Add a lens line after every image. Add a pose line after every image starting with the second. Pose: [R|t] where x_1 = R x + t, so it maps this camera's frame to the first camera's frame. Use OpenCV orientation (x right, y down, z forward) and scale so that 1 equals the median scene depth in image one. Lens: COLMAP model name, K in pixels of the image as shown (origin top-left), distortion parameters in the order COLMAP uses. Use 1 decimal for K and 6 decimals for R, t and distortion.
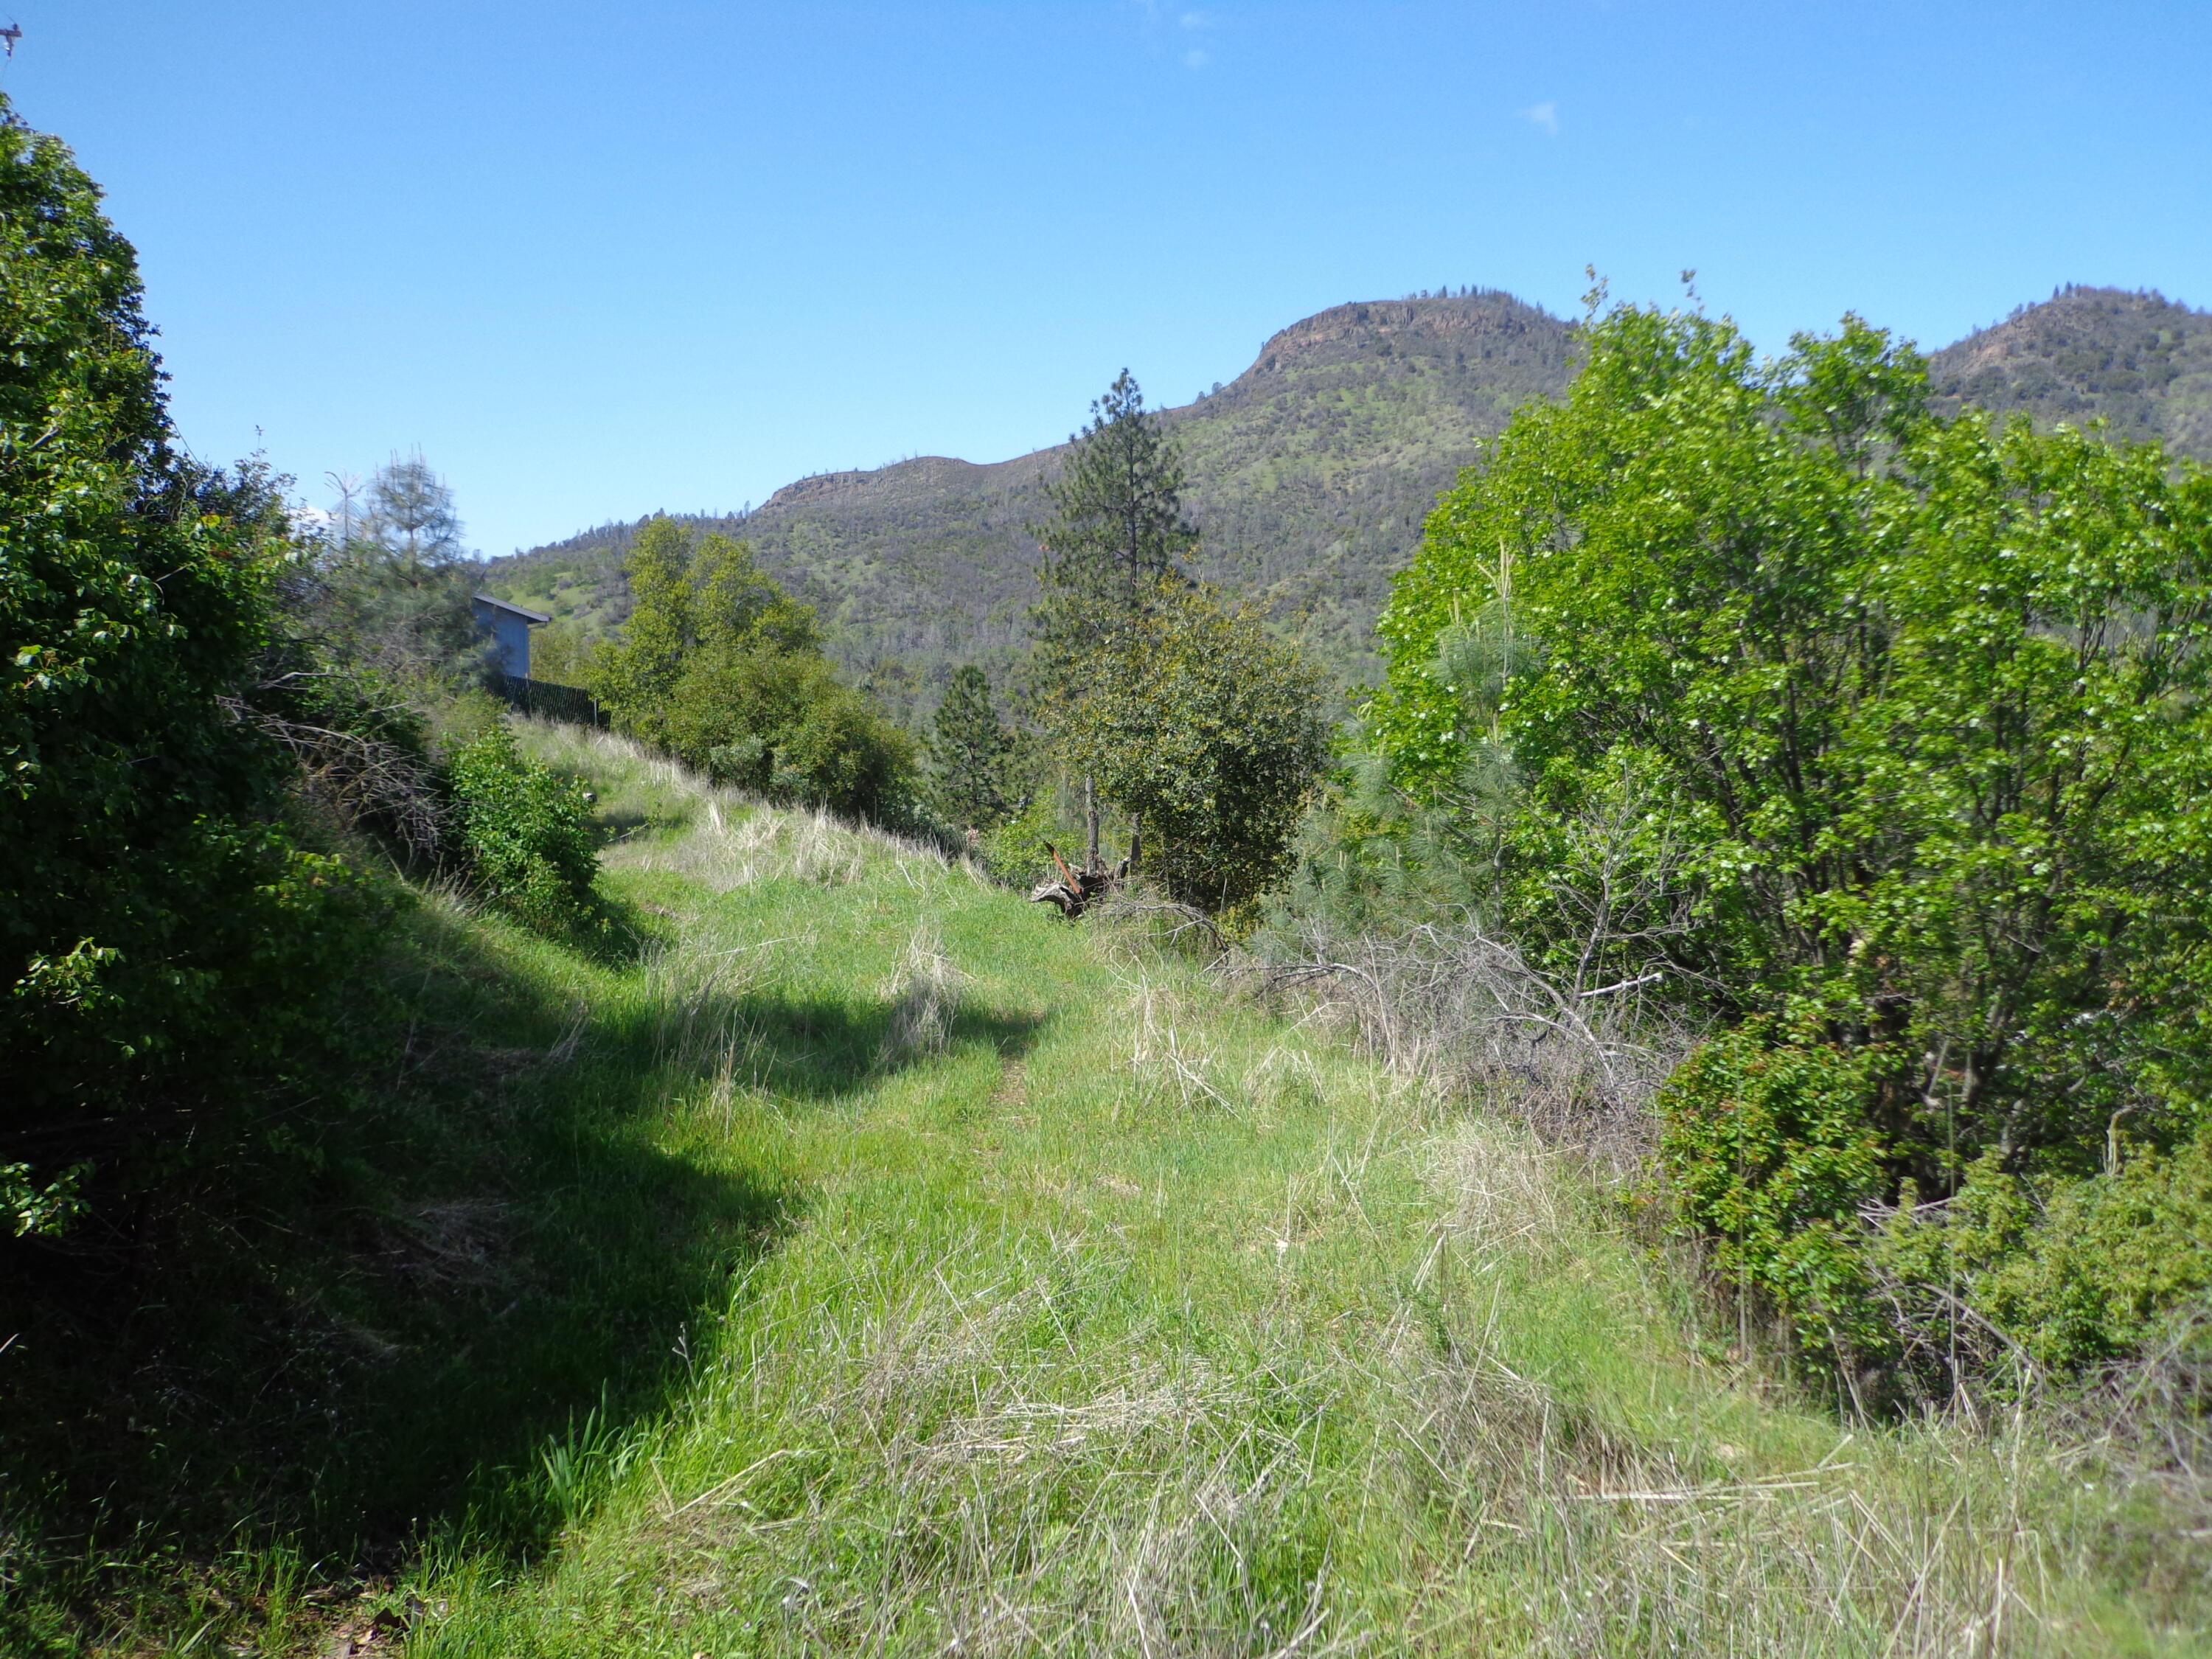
lens RADIAL K [[1626.5, 0, 1082.0], [0, 1626.5, 772.6], [0, 0, 1]] dist [-0.015297, 0.020779]
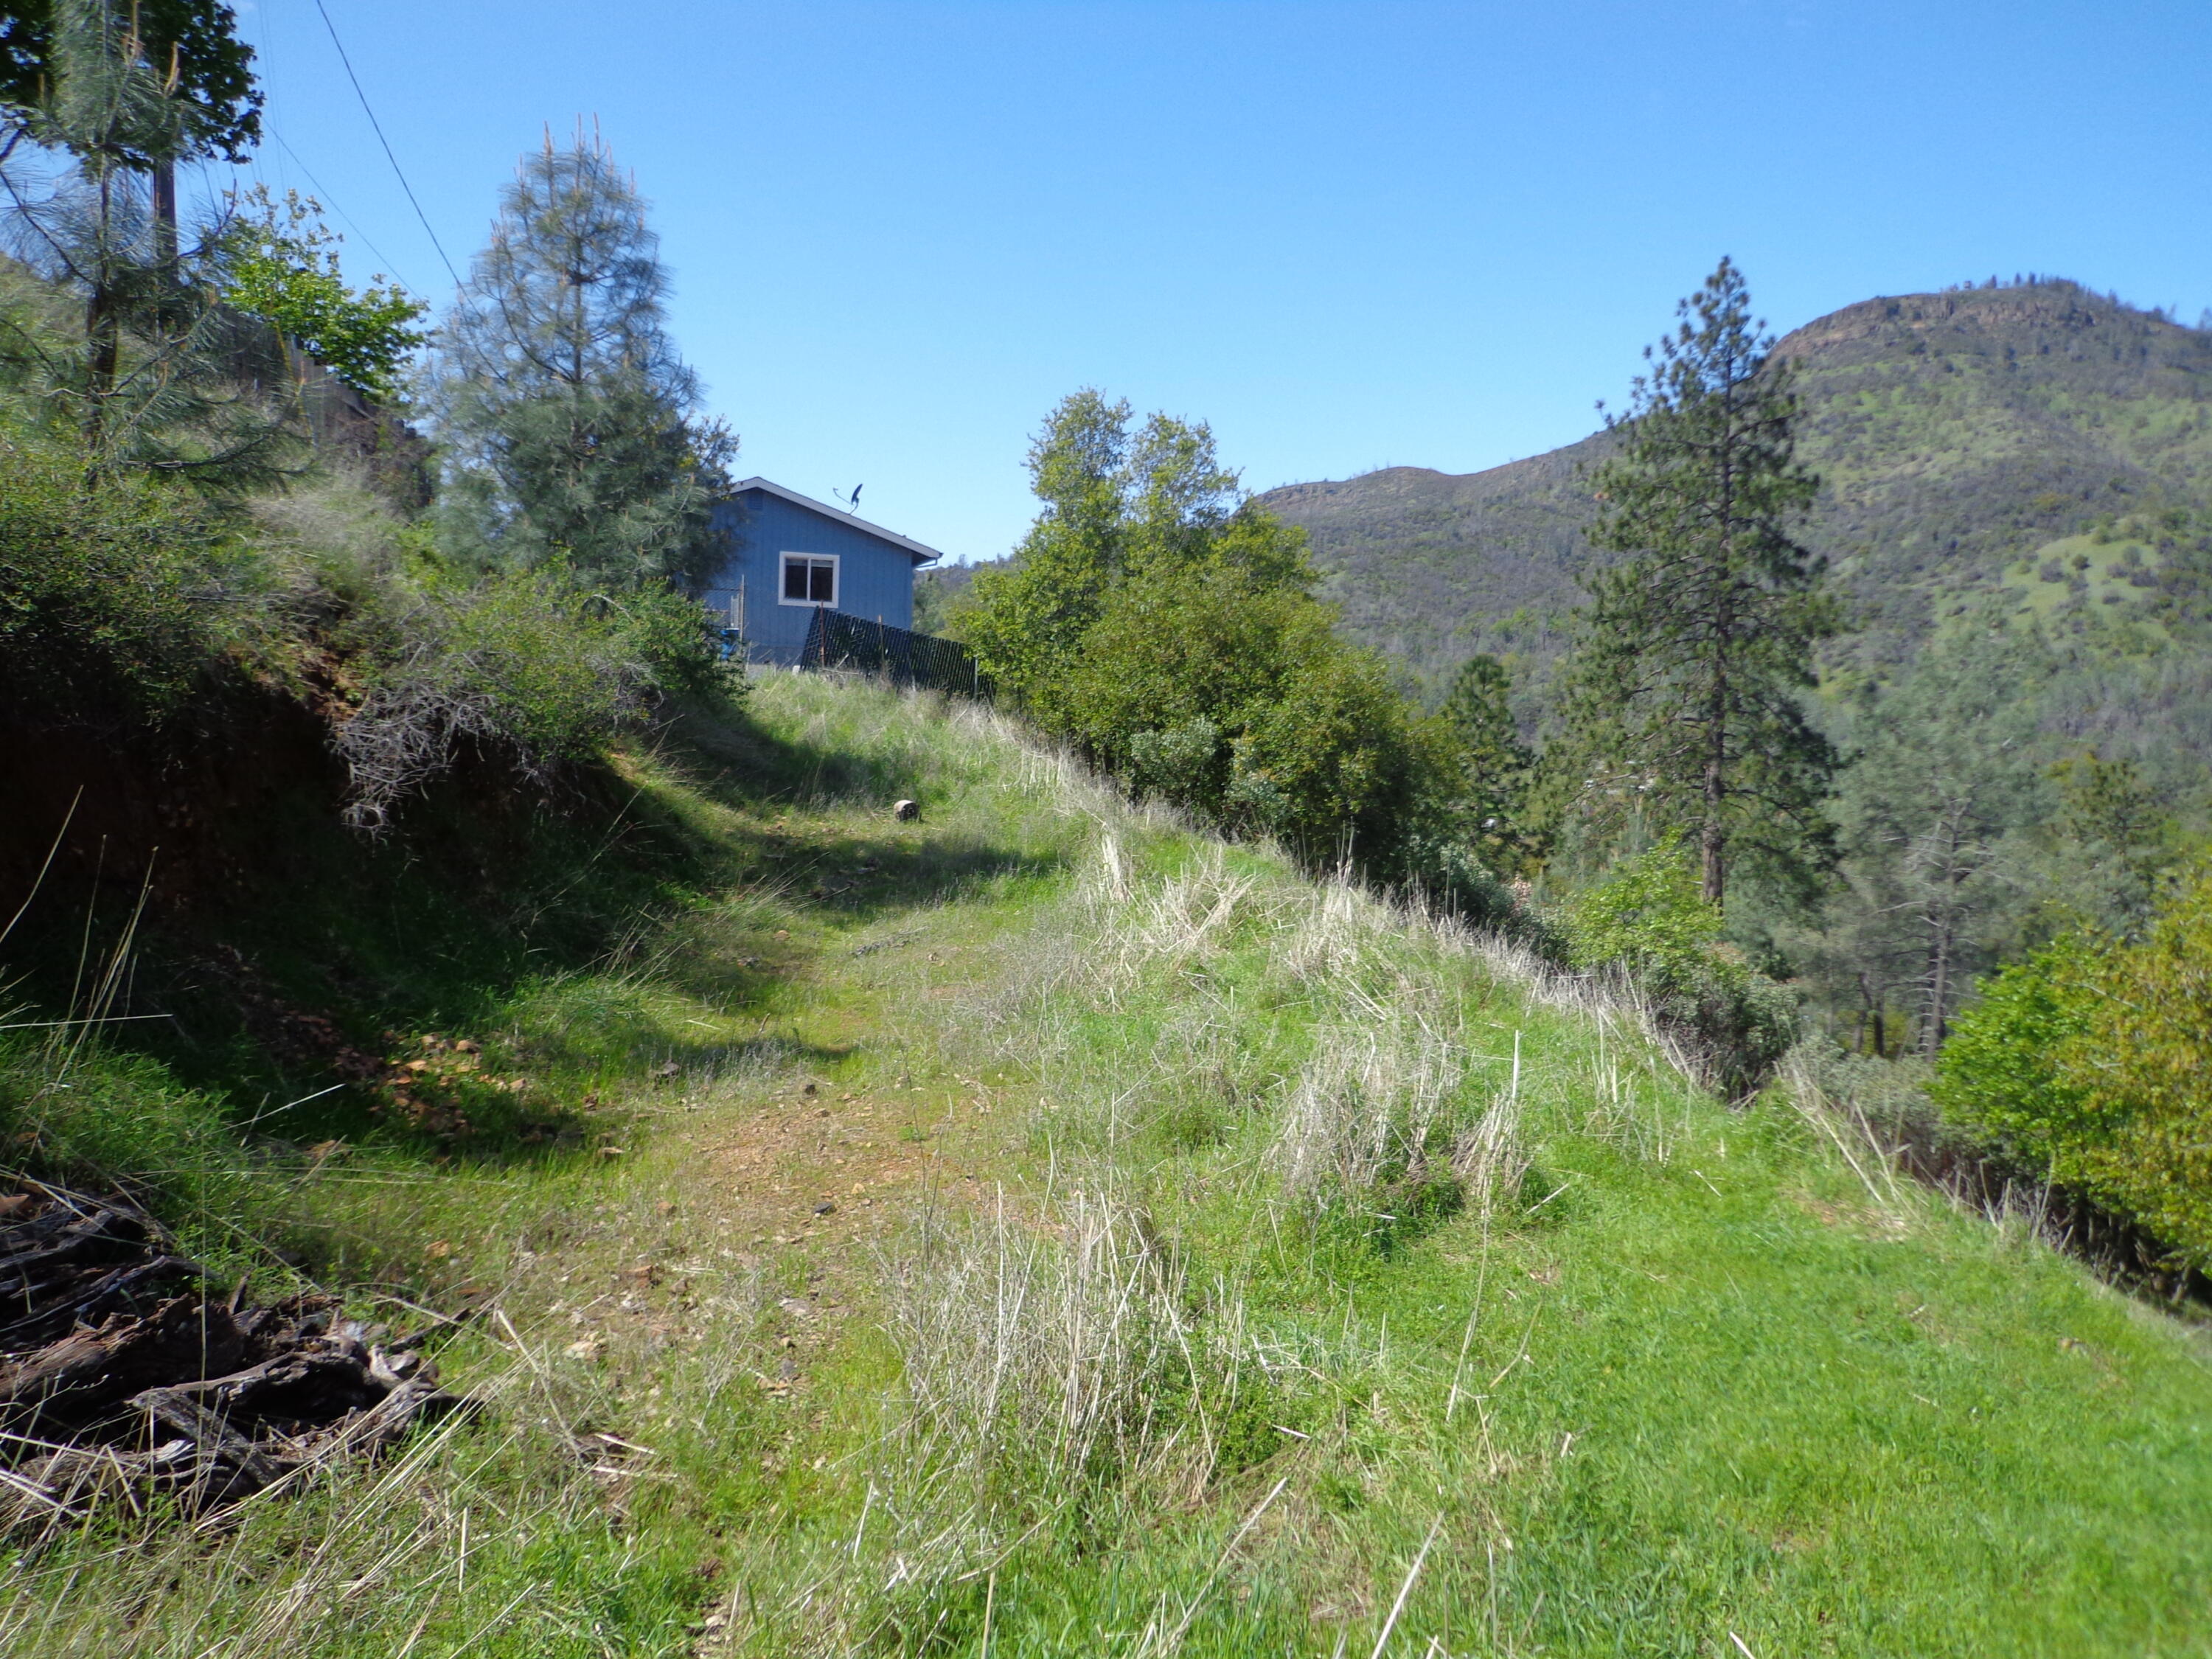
lens RADIAL K [[1626.5, 0, 1095.2], [0, 1626.5, 805.1], [0, 0, 1]] dist [-0.015297, 0.020779]
pose [[0.962713, 0.054508, -0.264976, -0.041029], [-0.051123, 0.998499, 0.019660, 0.000084], [0.265650, -0.005380, 0.964054, 0.213482]]
